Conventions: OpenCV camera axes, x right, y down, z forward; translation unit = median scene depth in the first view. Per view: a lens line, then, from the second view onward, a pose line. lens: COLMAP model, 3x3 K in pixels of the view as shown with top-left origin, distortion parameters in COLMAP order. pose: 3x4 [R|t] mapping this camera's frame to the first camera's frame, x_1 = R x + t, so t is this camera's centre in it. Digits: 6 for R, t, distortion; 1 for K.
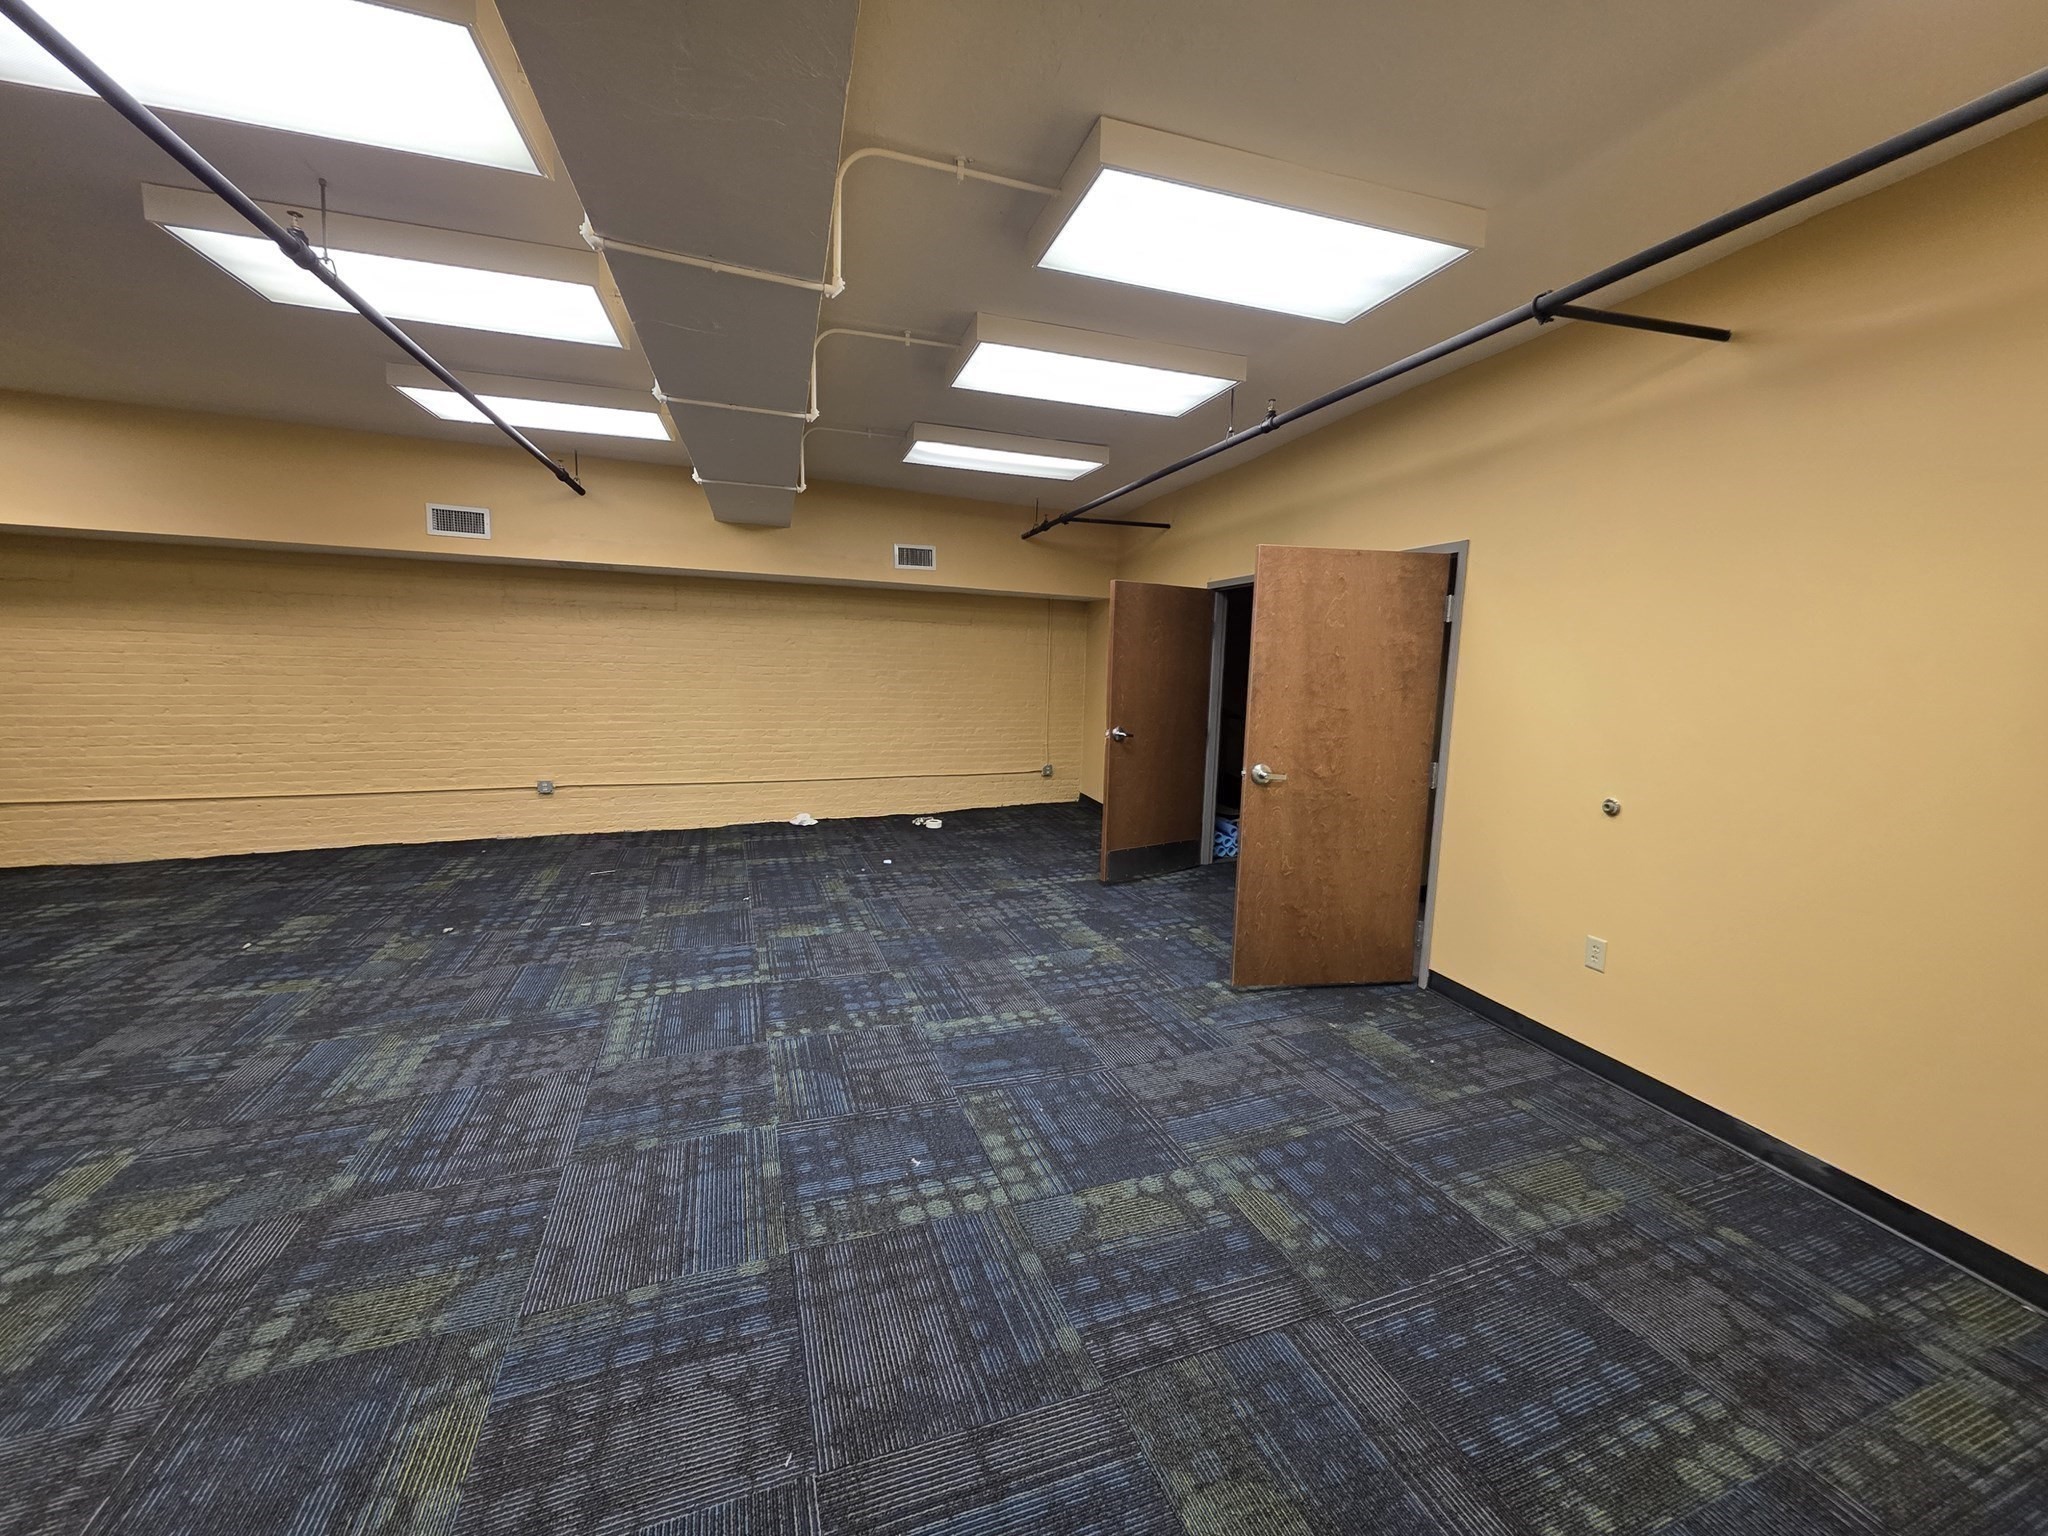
lens RADIAL K [[824.4, 0, 1024.1], [0, 824.4, 767.6], [0, 0, 1]] dist [0.001930, 0.000074]
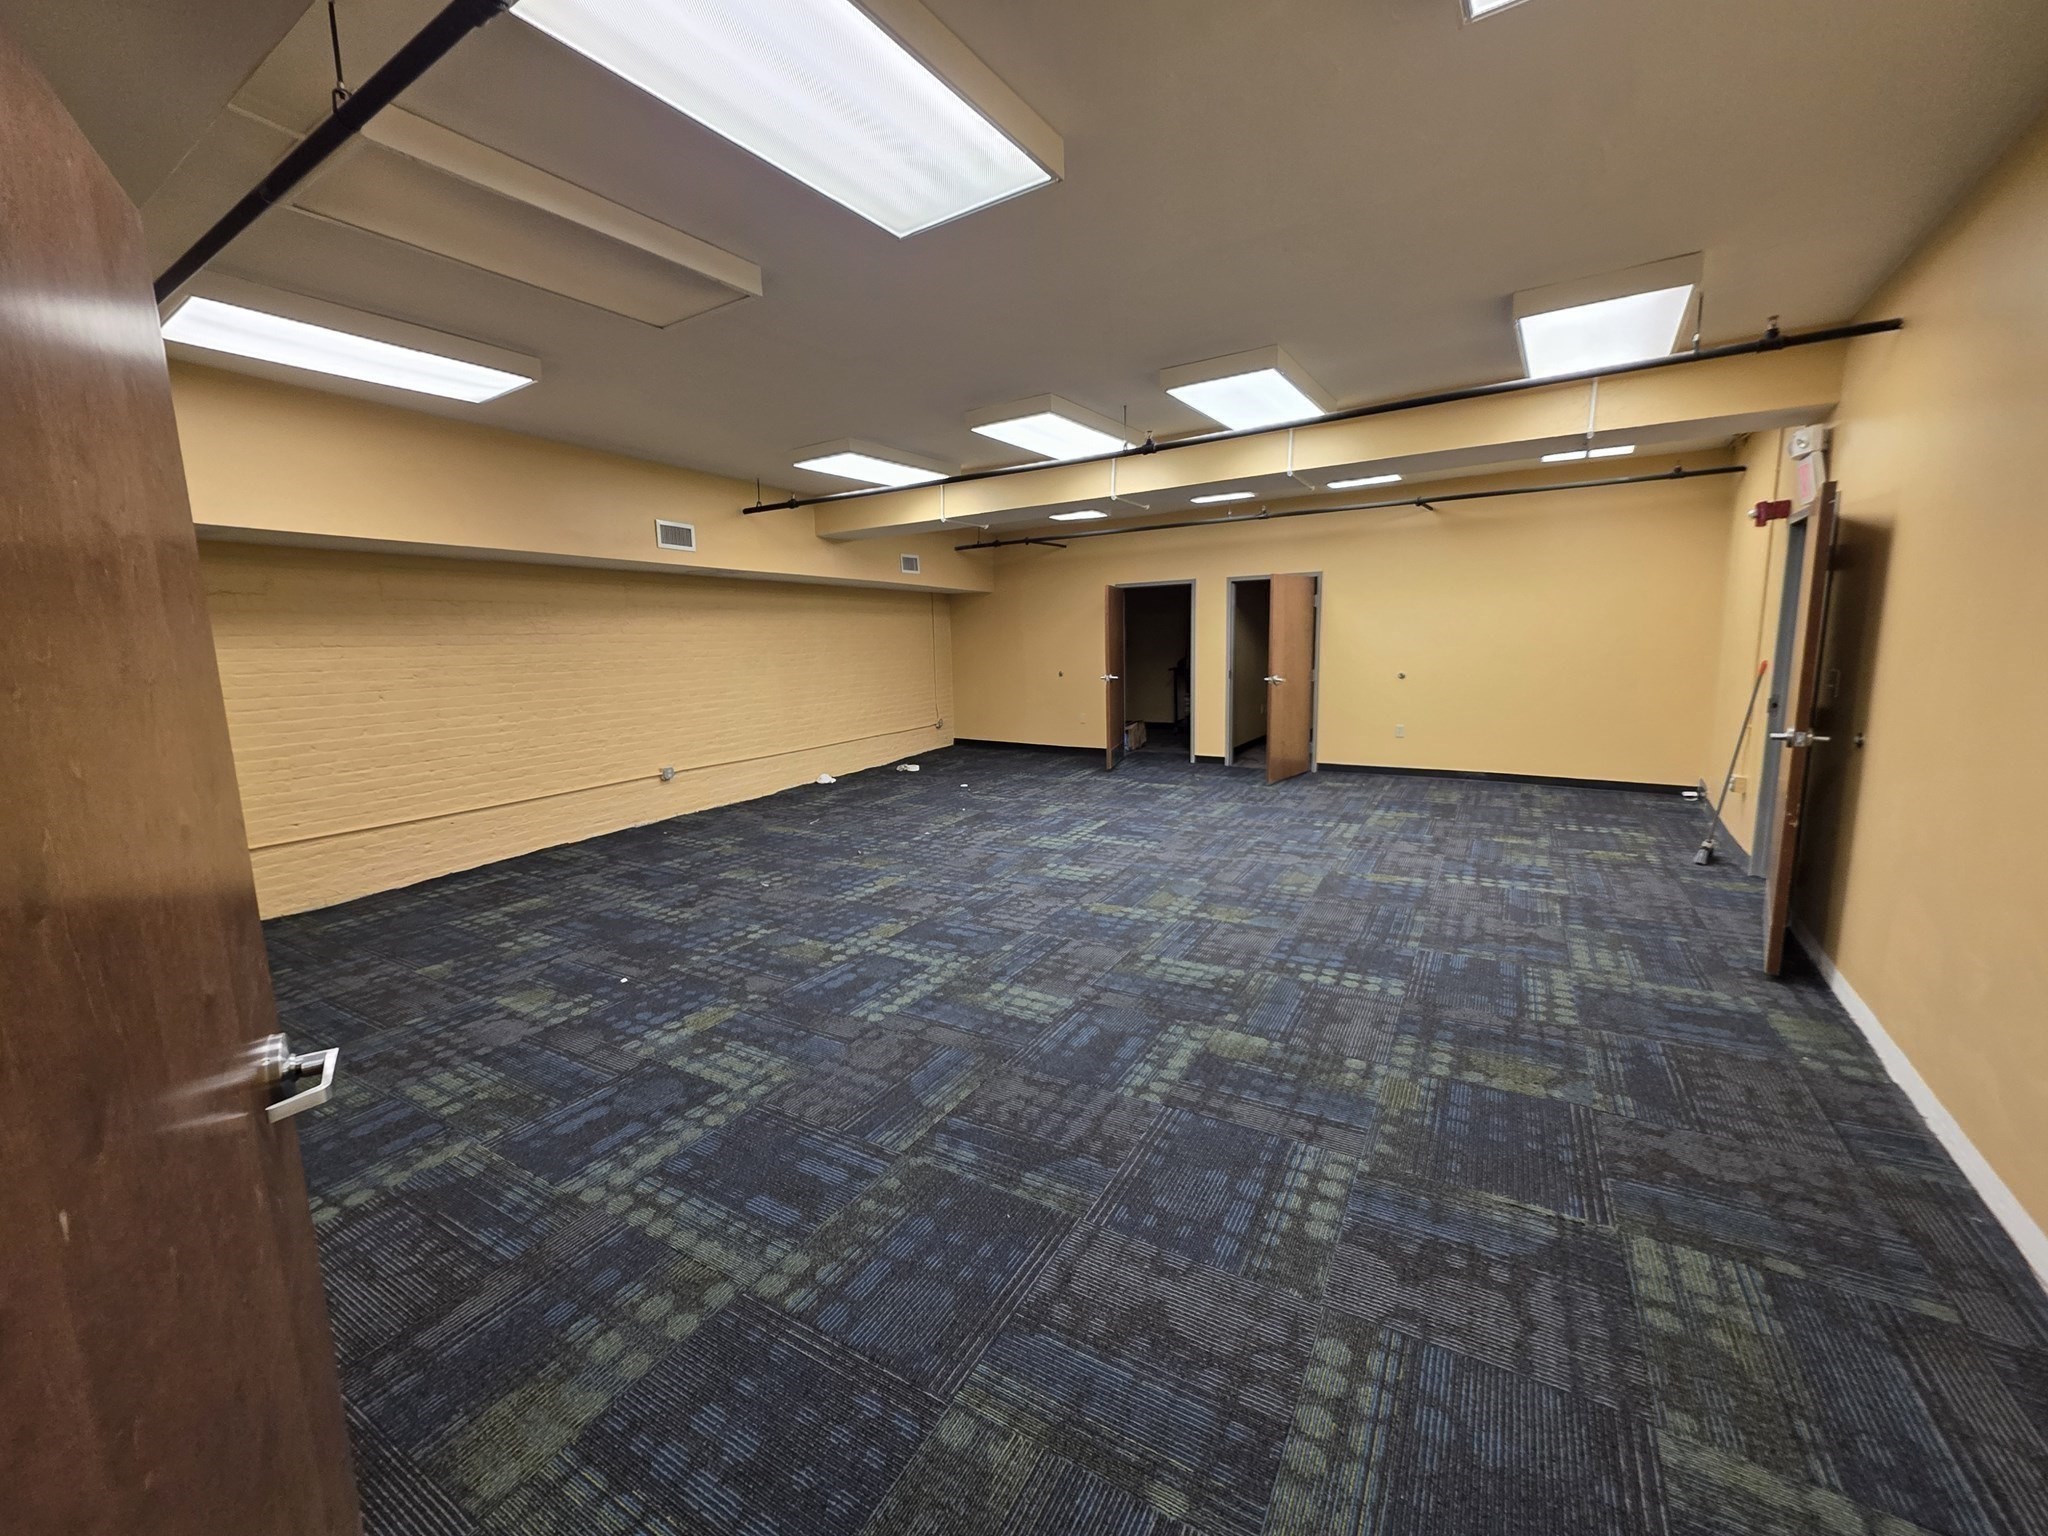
lens RADIAL K [[824.4, 0, 1036.8], [0, 824.4, 767.3], [0, 0, 1]] dist [0.001930, 0.000074]
pose [[0.771603, -0.144008, 0.619589, -1.056739], [0.128571, 0.989240, 0.069808, 0.002232], [-0.622975, 0.025797, 0.781816, -0.193685]]
